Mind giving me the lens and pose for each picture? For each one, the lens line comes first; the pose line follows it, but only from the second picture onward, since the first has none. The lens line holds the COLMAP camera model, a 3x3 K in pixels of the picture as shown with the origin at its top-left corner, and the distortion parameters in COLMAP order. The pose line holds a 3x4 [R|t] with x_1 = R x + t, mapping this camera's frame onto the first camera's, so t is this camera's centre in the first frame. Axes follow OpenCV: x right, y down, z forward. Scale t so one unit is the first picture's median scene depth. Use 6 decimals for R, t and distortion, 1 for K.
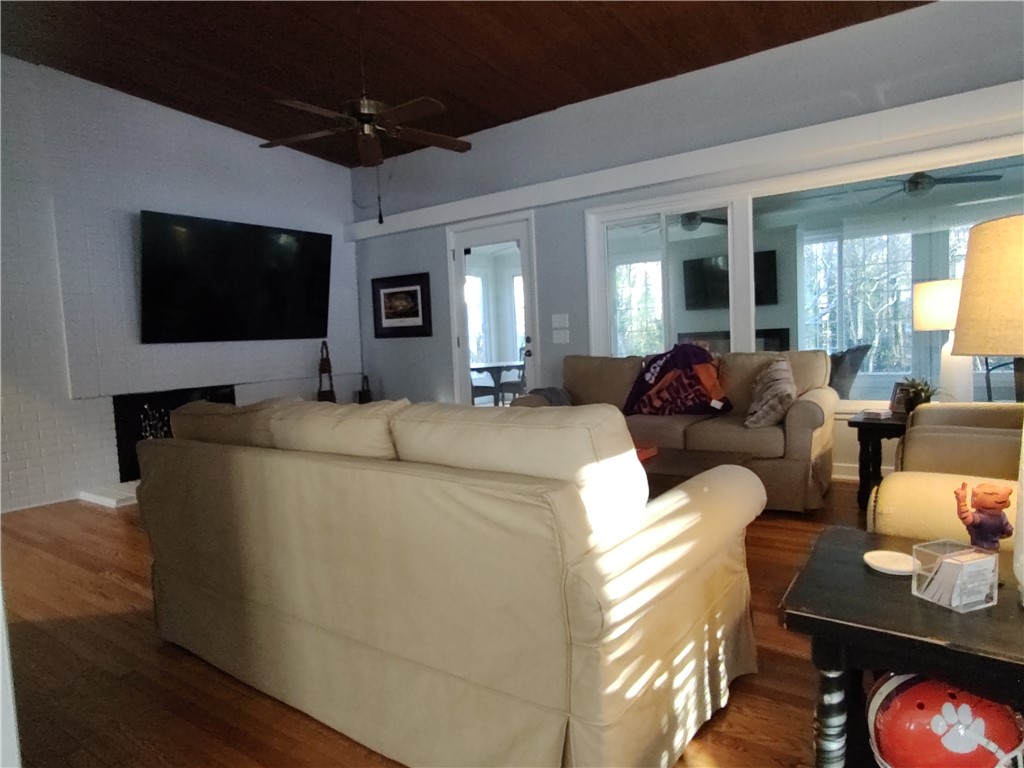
lens RADIAL K [[633.1, 0, 511.3], [0, 633.1, 382.2], [0, 0, 1]] dist [0.000773, -0.005929]
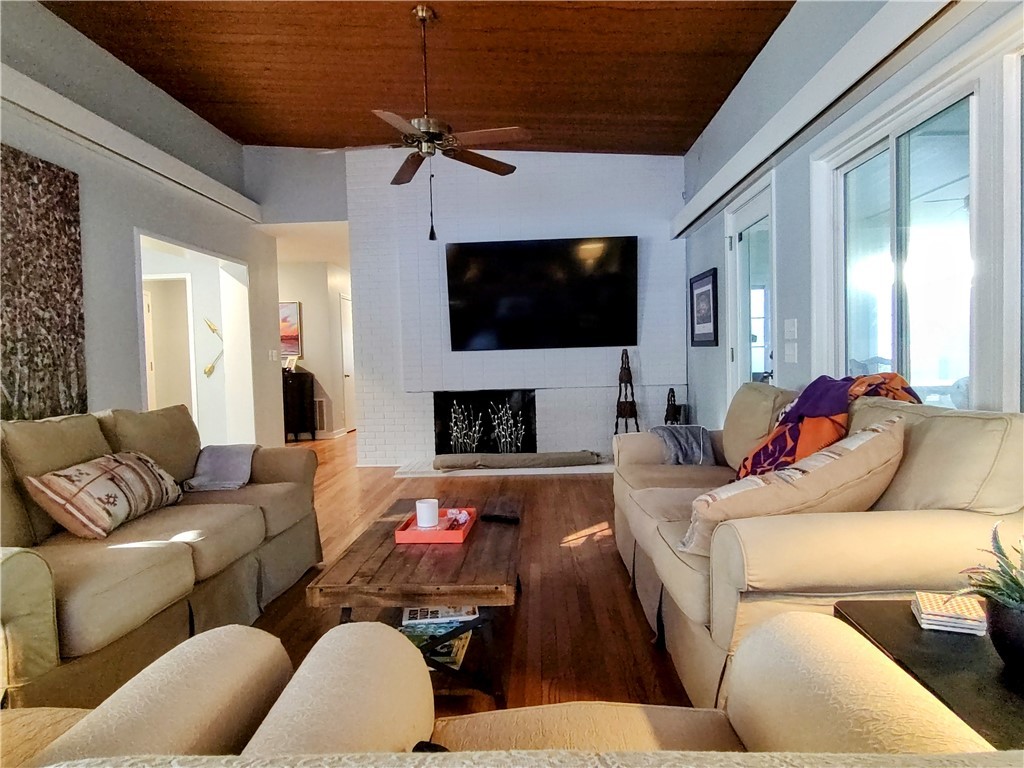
lens RADIAL K [[633.1, 0, 511.1], [0, 633.1, 384.7], [0, 0, 1]] dist [0.000773, -0.005929]
pose [[0.546719, 0.066025, -0.834709, 0.425721], [-0.053465, 0.997605, 0.043891, -0.046309], [0.835608, 0.020632, 0.548939, 0.345812]]
